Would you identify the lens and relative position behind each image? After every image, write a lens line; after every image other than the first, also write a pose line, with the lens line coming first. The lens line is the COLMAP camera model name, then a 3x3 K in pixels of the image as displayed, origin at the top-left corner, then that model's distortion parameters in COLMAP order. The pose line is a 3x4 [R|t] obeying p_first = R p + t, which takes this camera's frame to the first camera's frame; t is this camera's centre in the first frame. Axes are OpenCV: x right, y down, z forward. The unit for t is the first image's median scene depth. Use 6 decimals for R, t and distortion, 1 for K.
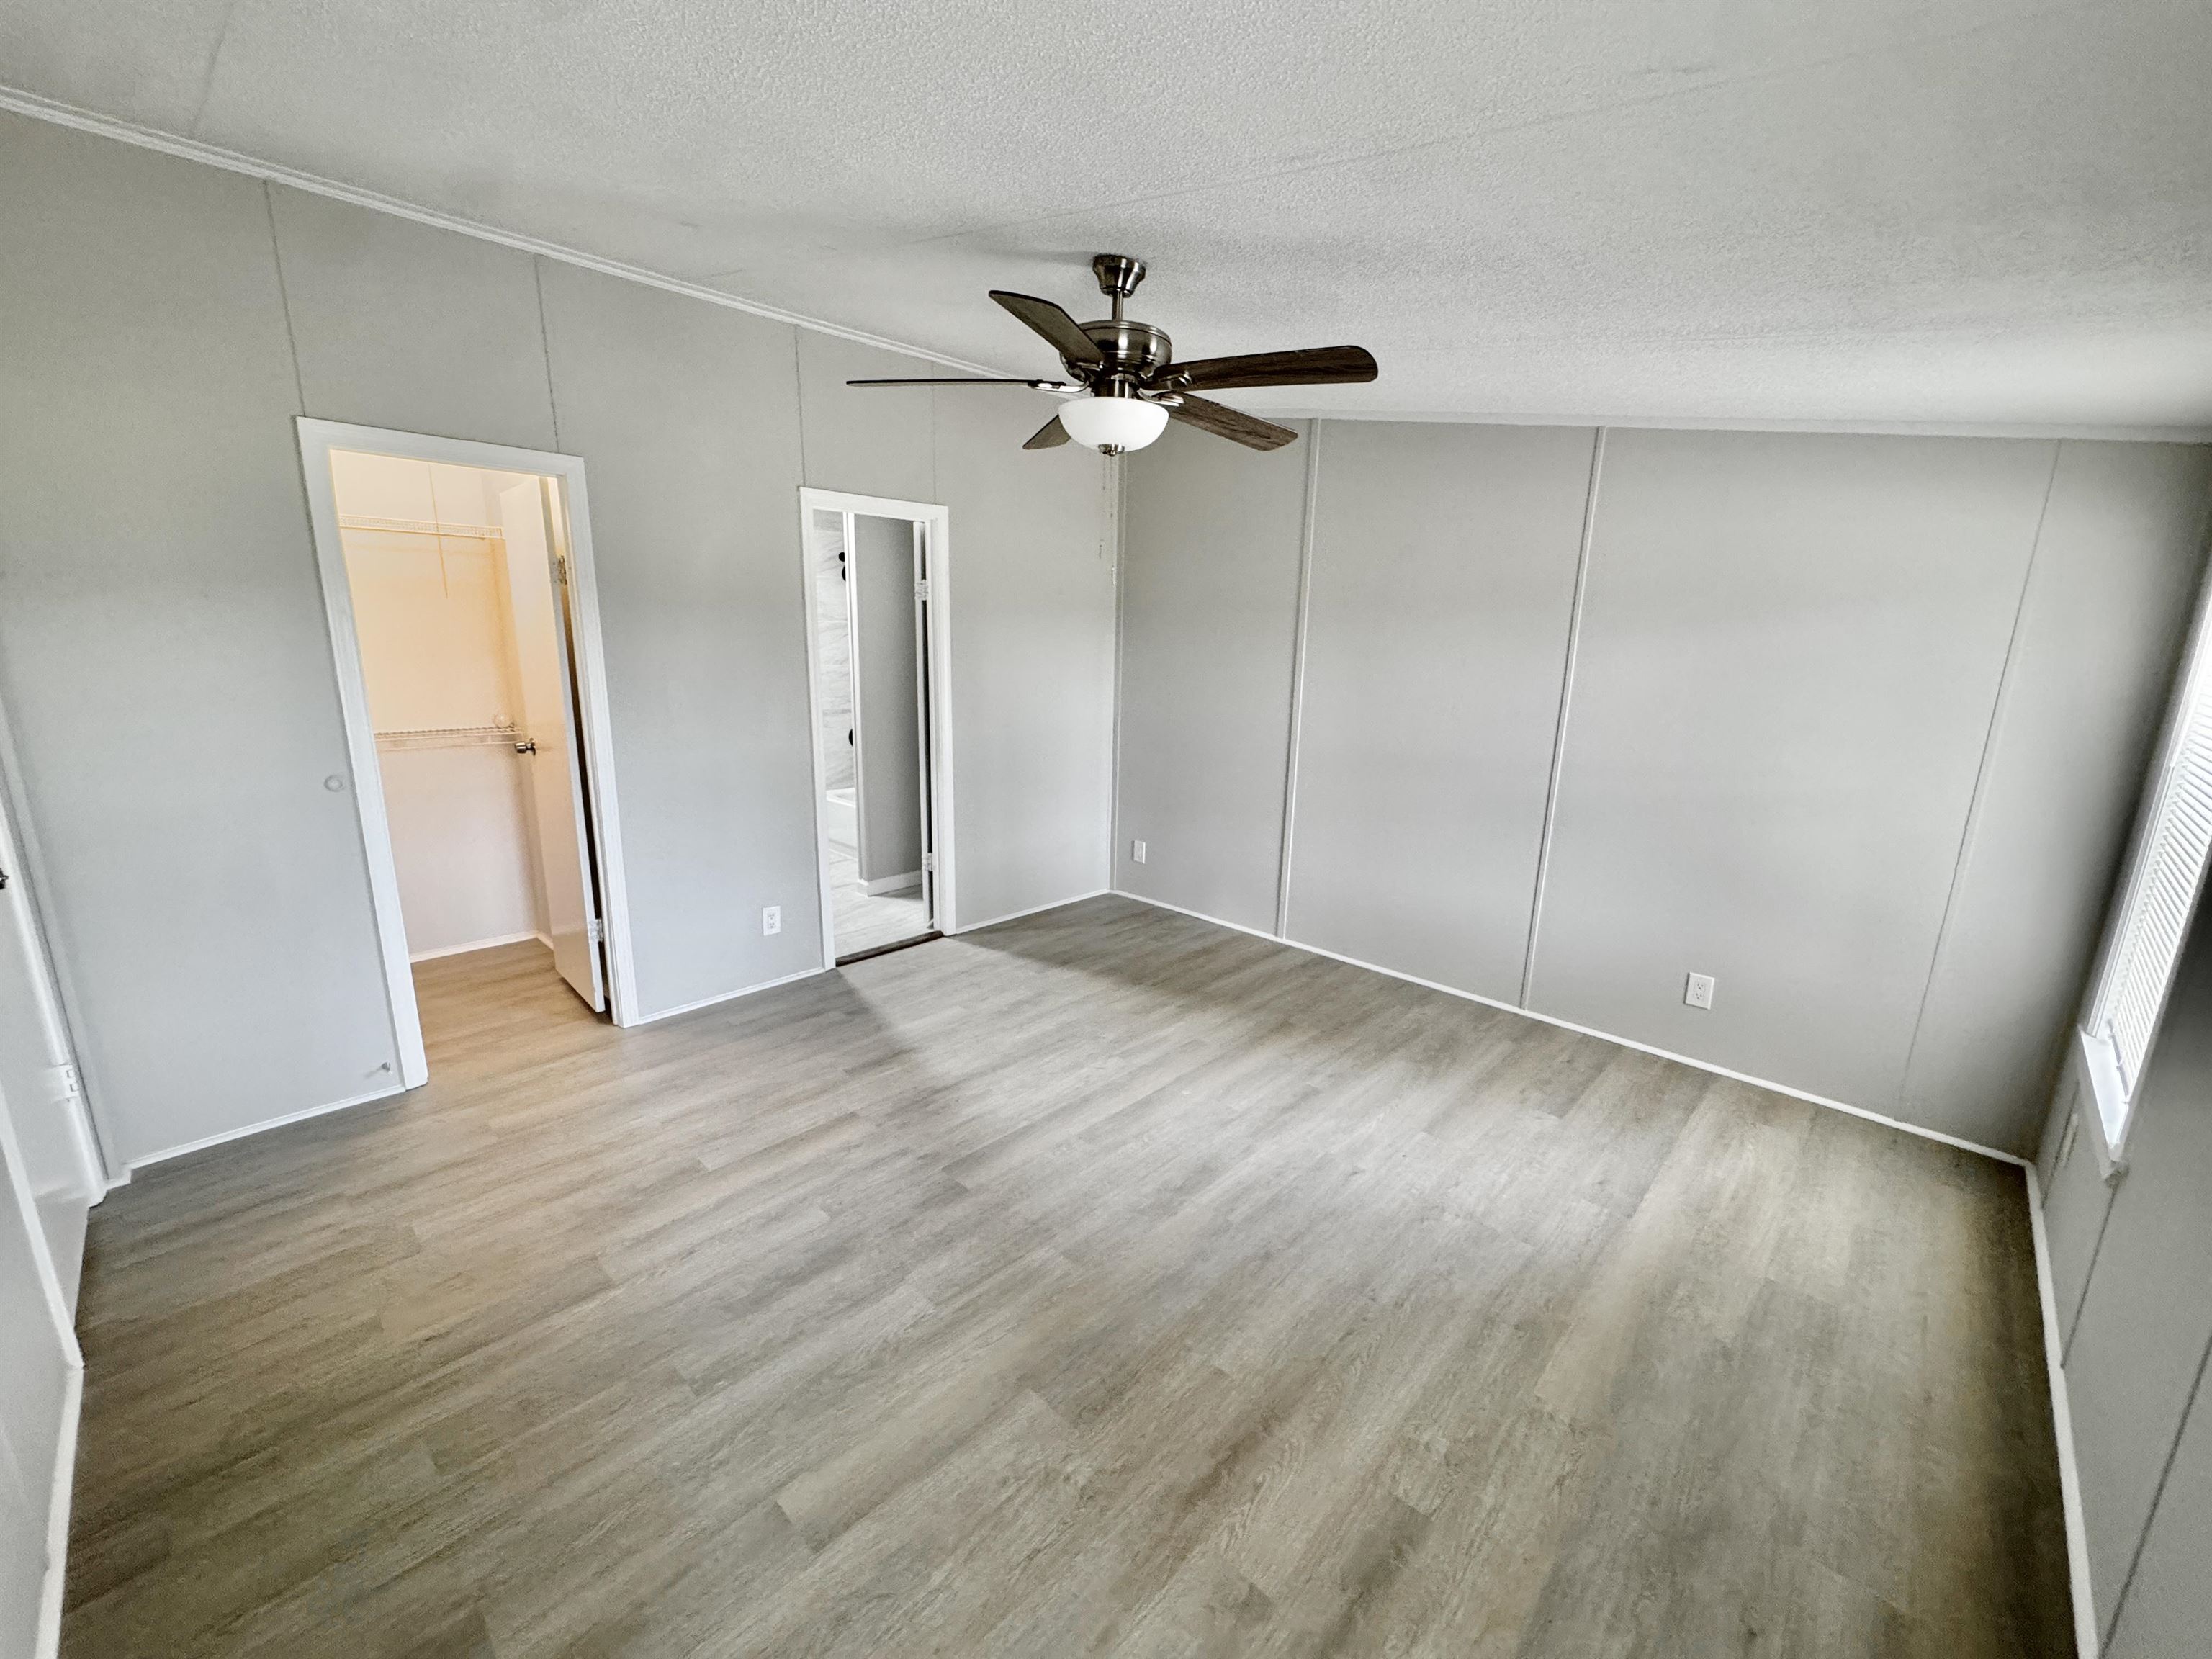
lens RADIAL K [[886.8, 0, 1110.9], [0, 886.8, 827.9], [0, 0, 1]] dist [-0.004048, 0.000537]
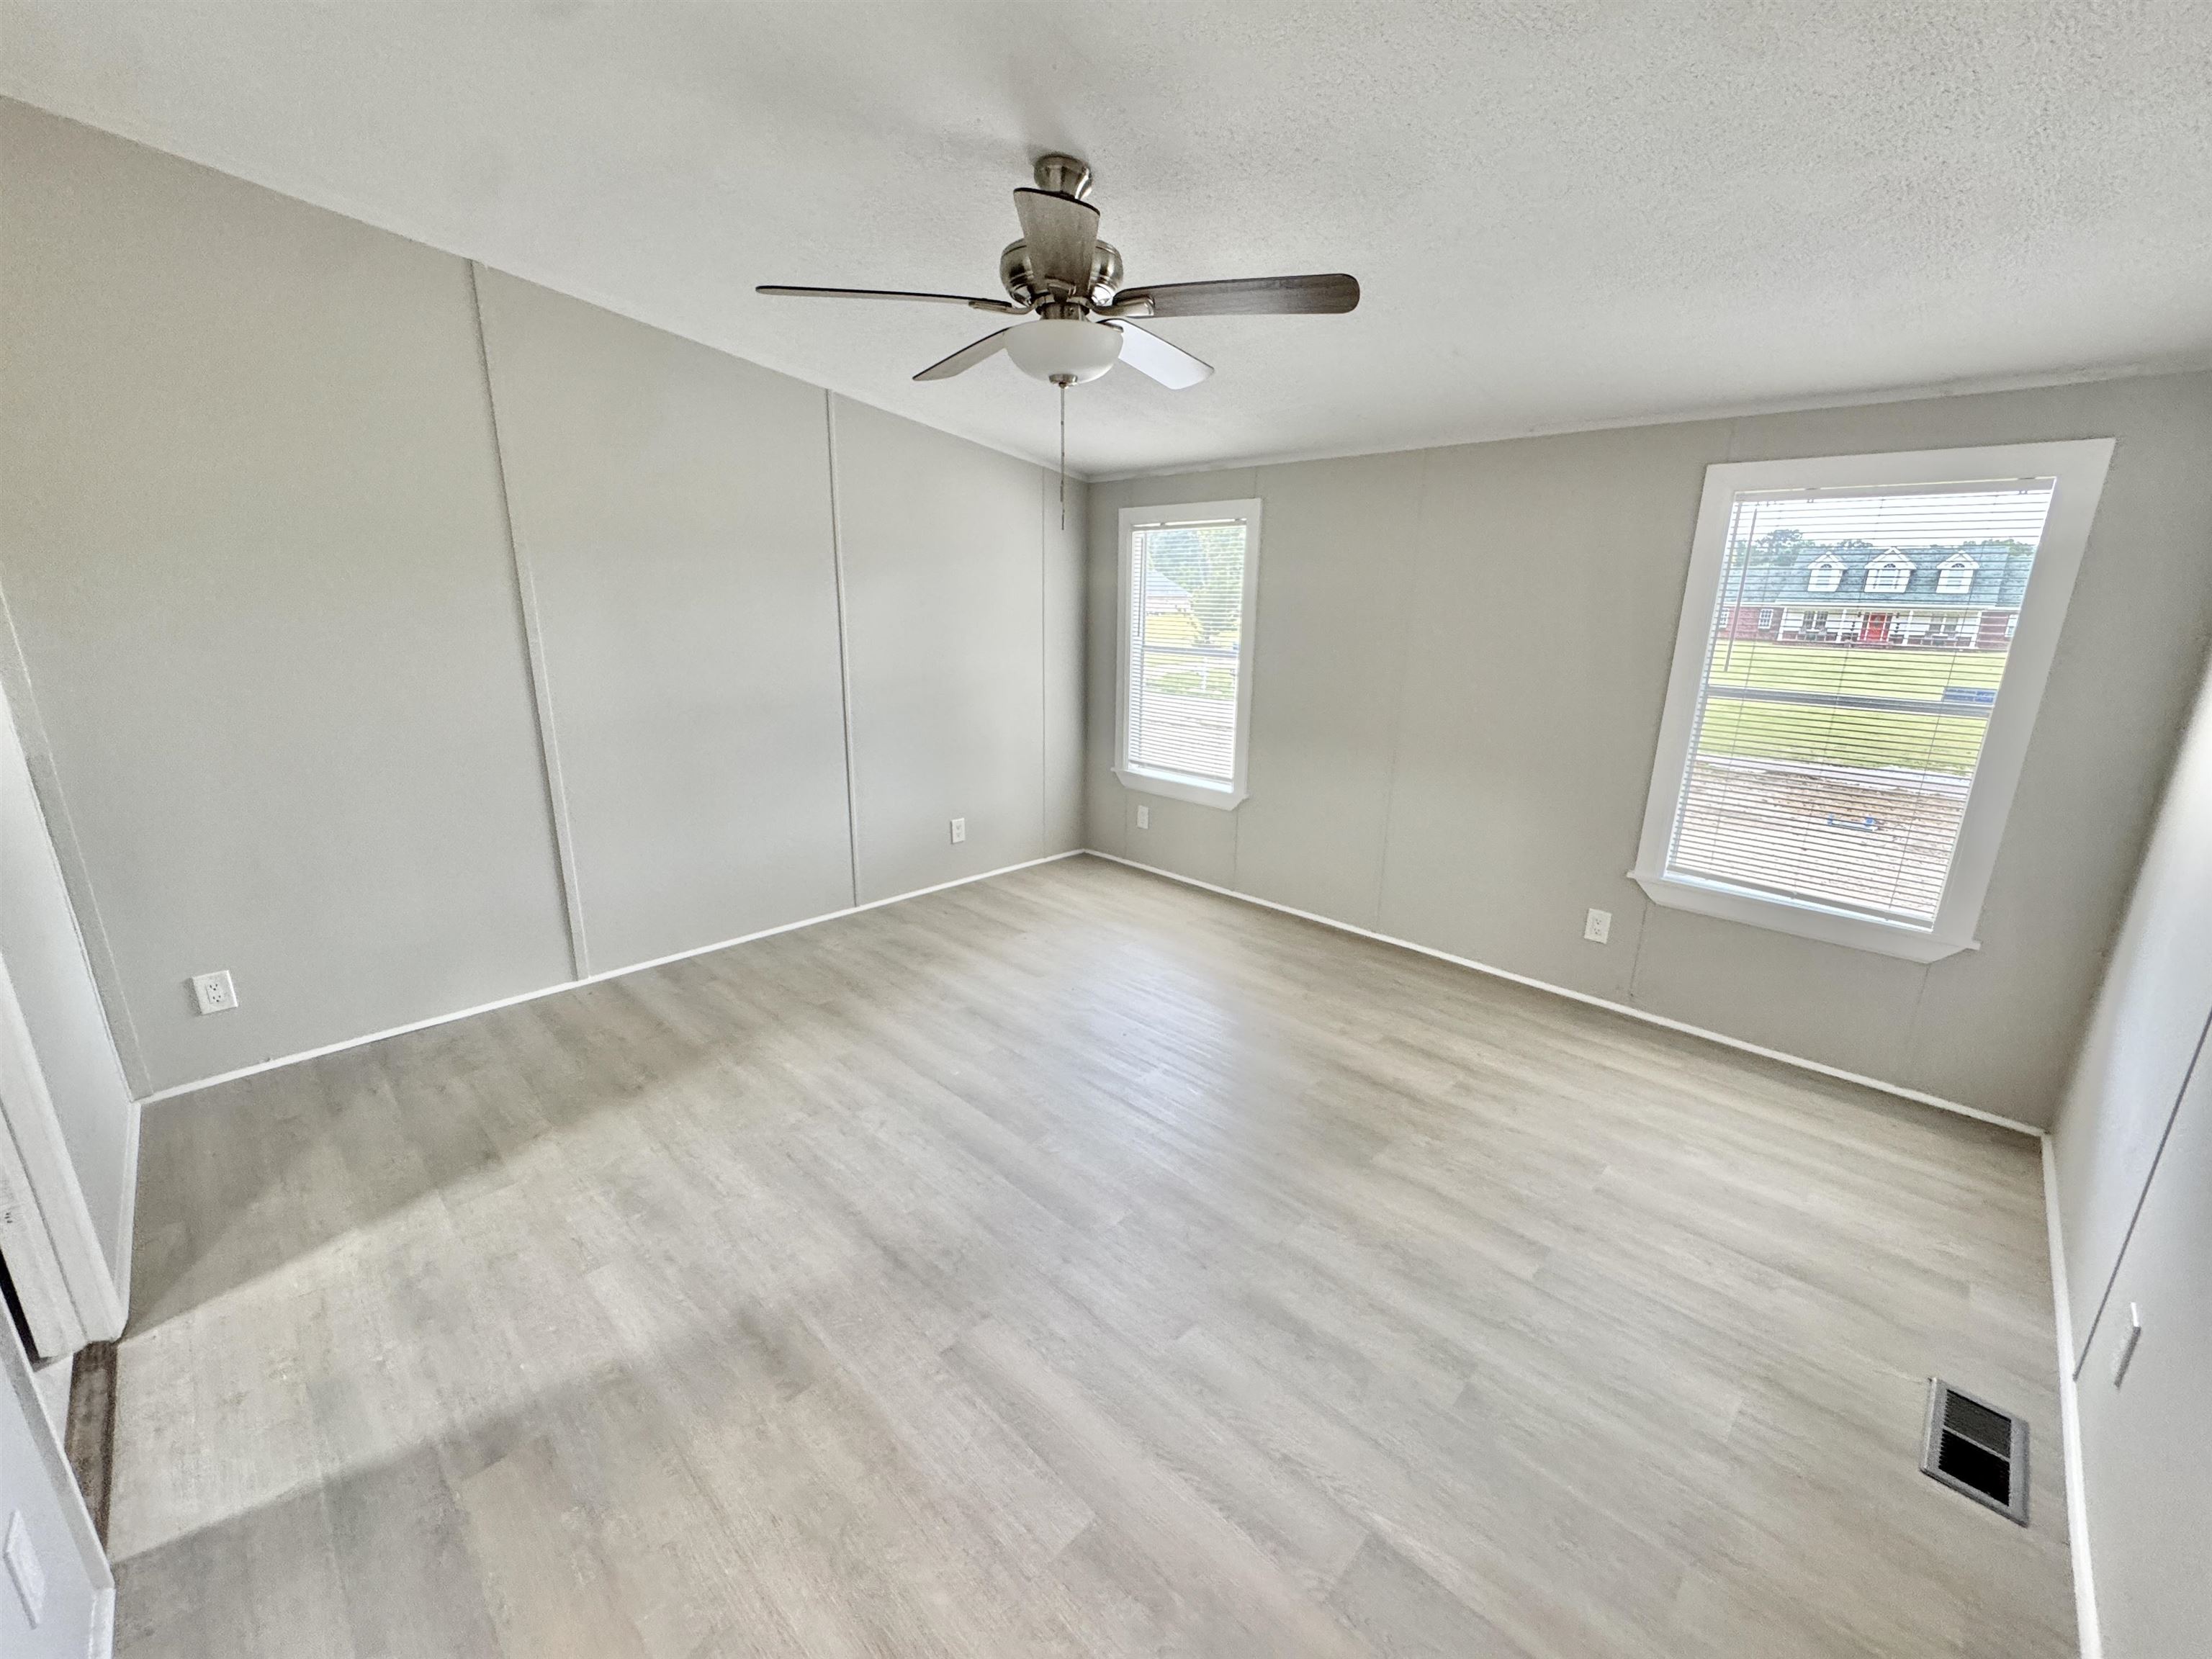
lens RADIAL K [[886.8, 0, 1110.9], [0, 886.8, 827.9], [0, 0, 1]] dist [-0.004048, 0.000537]
pose [[0.012002, -0.282532, 0.959183, -0.687864], [0.202954, 0.939974, 0.274334, -0.159001], [-0.979115, 0.191378, 0.068622, 0.664844]]
